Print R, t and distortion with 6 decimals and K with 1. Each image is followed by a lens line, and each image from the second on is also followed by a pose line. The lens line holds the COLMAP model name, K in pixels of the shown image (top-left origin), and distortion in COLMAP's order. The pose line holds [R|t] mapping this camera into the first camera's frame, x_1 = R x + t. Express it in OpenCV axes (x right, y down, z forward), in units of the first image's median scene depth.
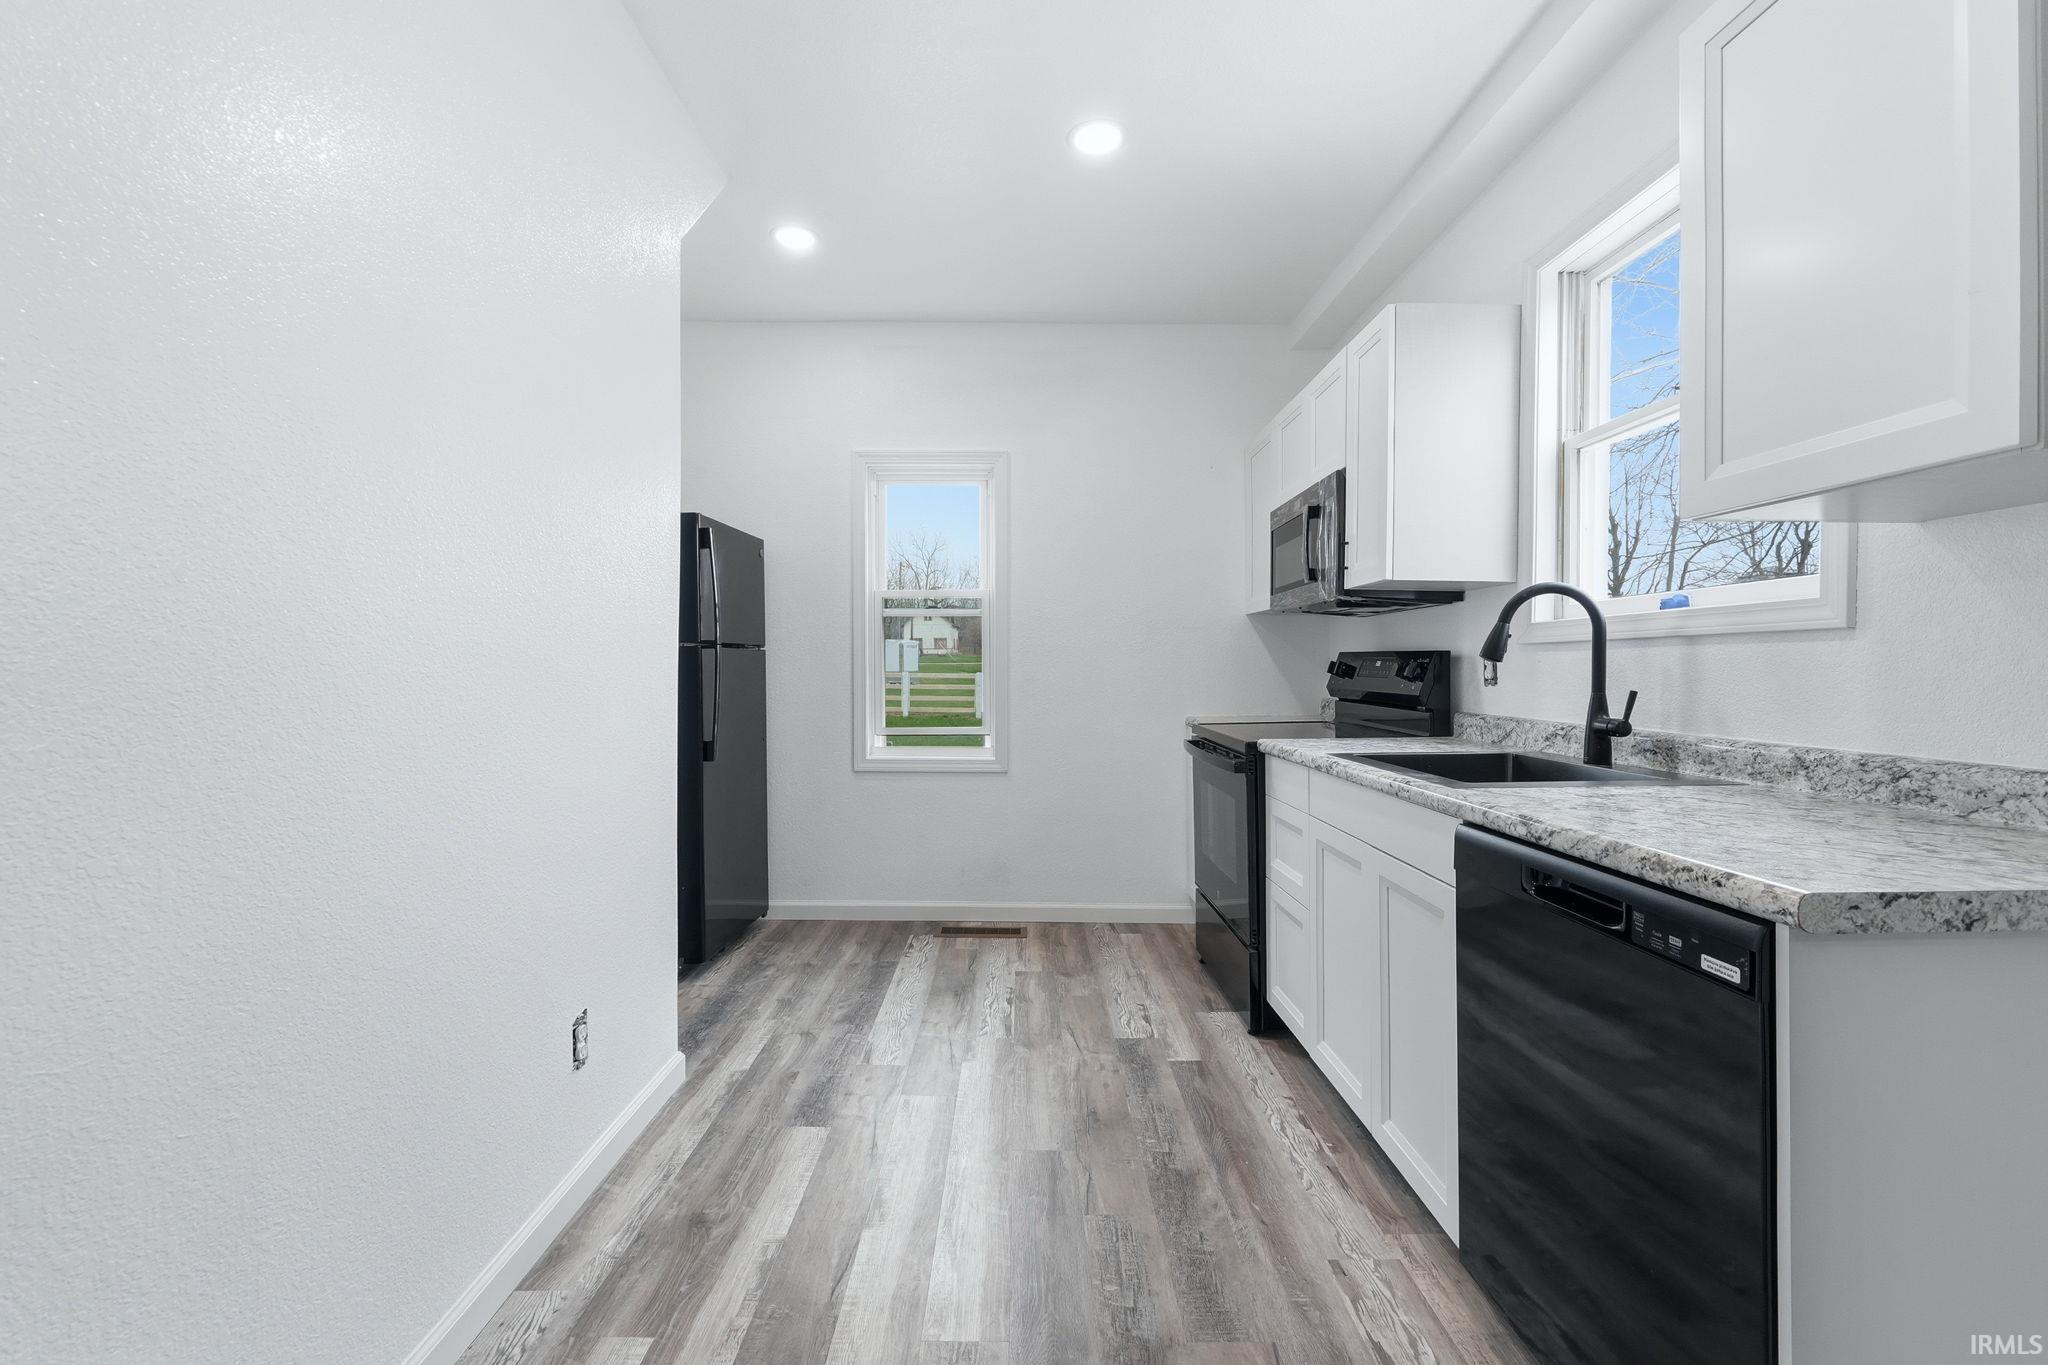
lens RADIAL K [[870.2, 0, 1018.6], [0, 870.2, 675.9], [0, 0, 1]] dist [-0.000682, 0.000337]
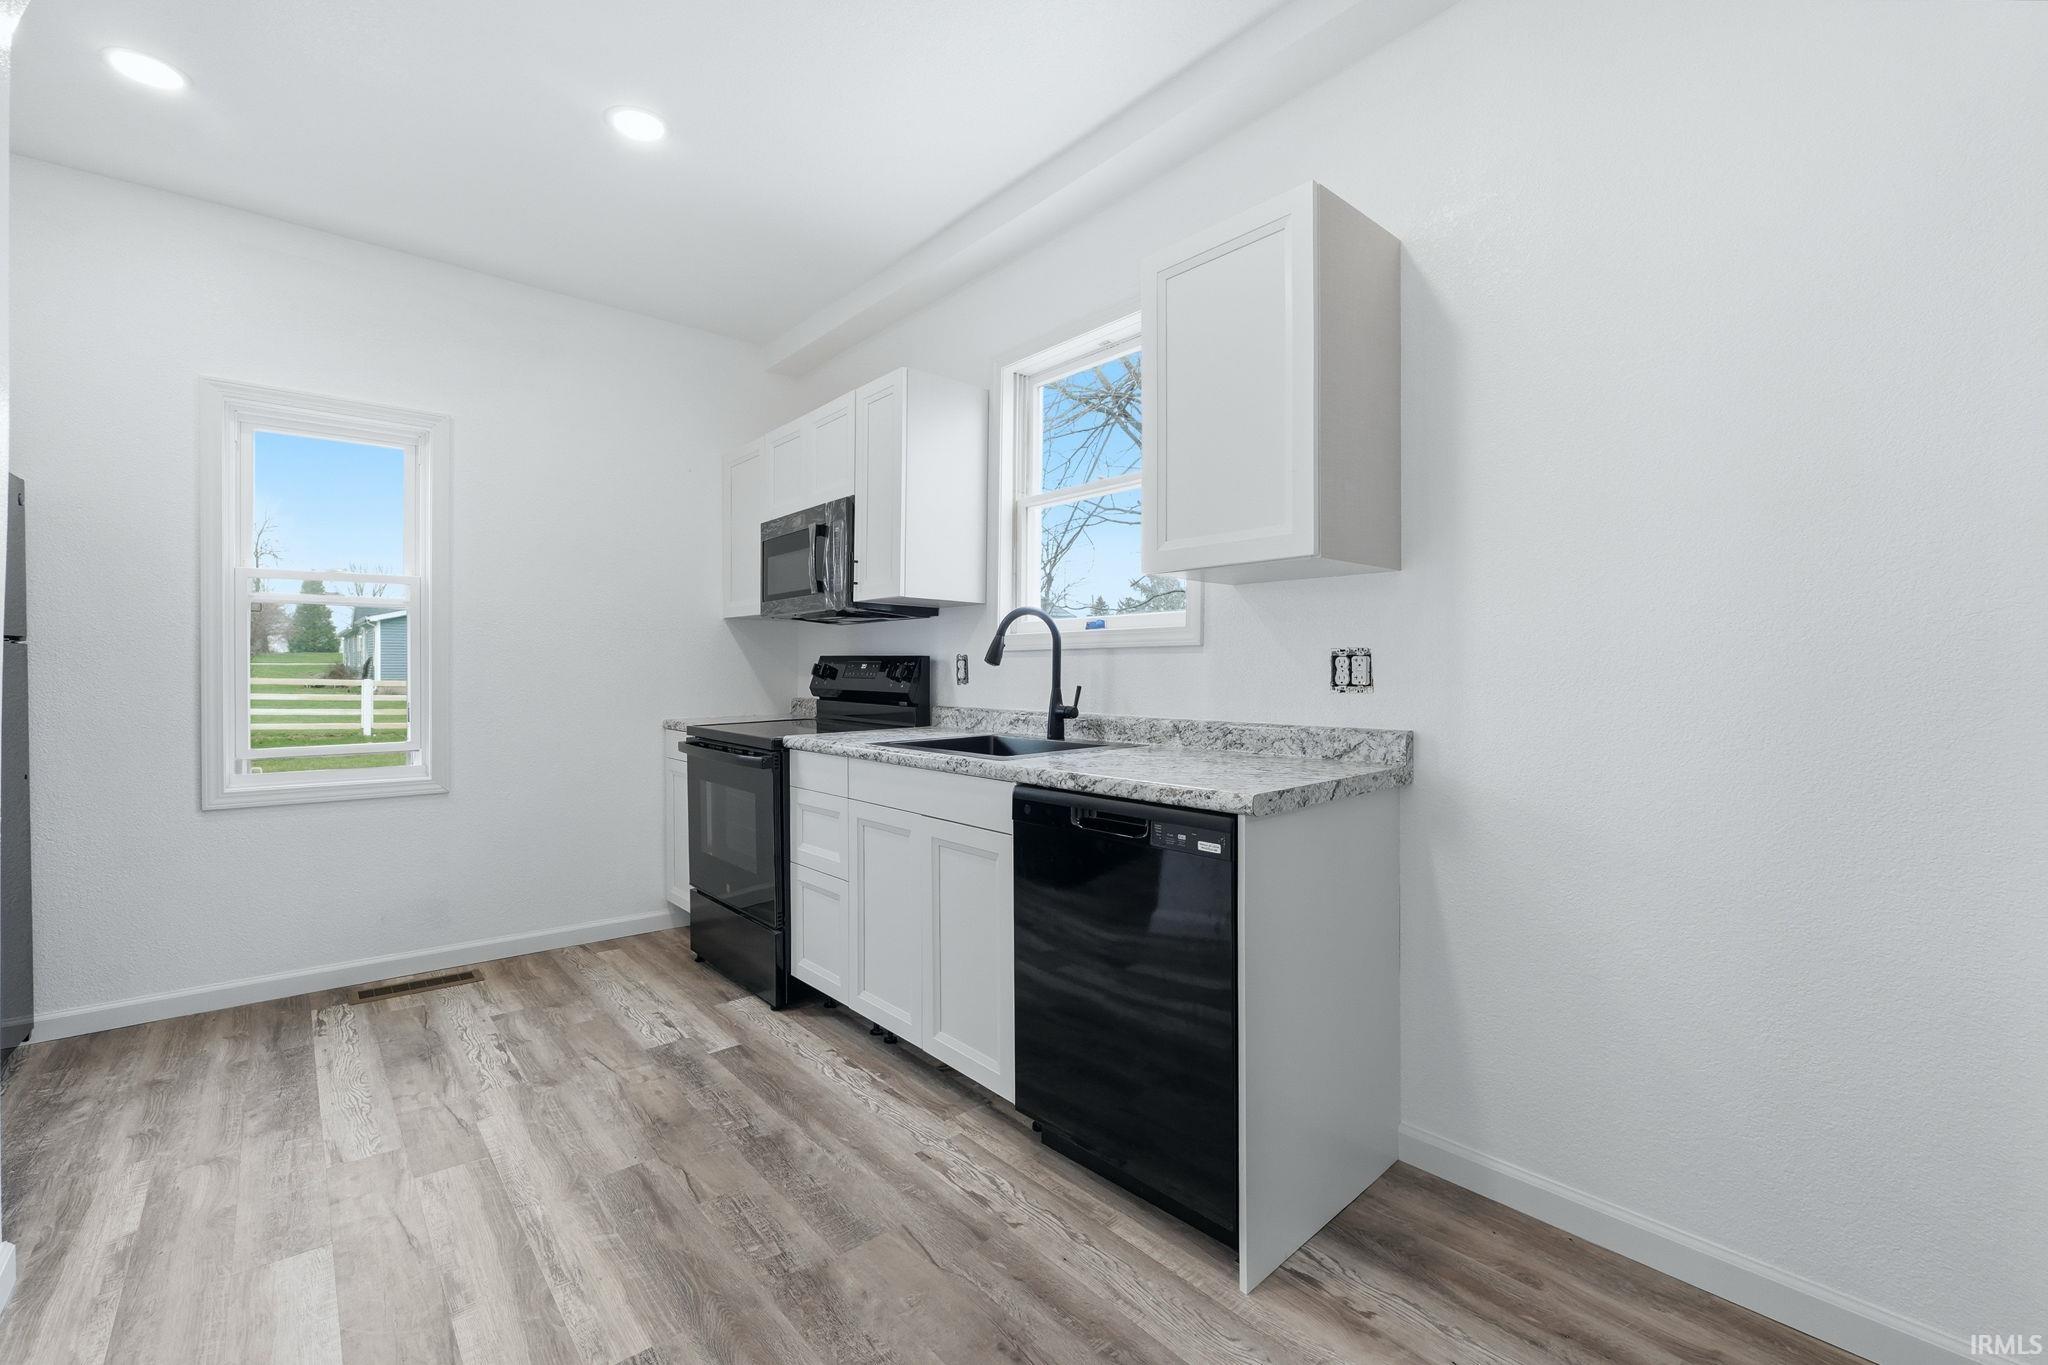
lens RADIAL K [[870.3, 0, 1024.0], [0, 870.3, 682.5], [0, 0, 1]] dist [-0.001941, -0.000173]
pose [[0.758553, -0.010223, 0.651531, -0.222381], [0.006837, 0.999947, 0.007730, -0.000003], [-0.651576, -0.001409, 0.758582, -0.019322]]
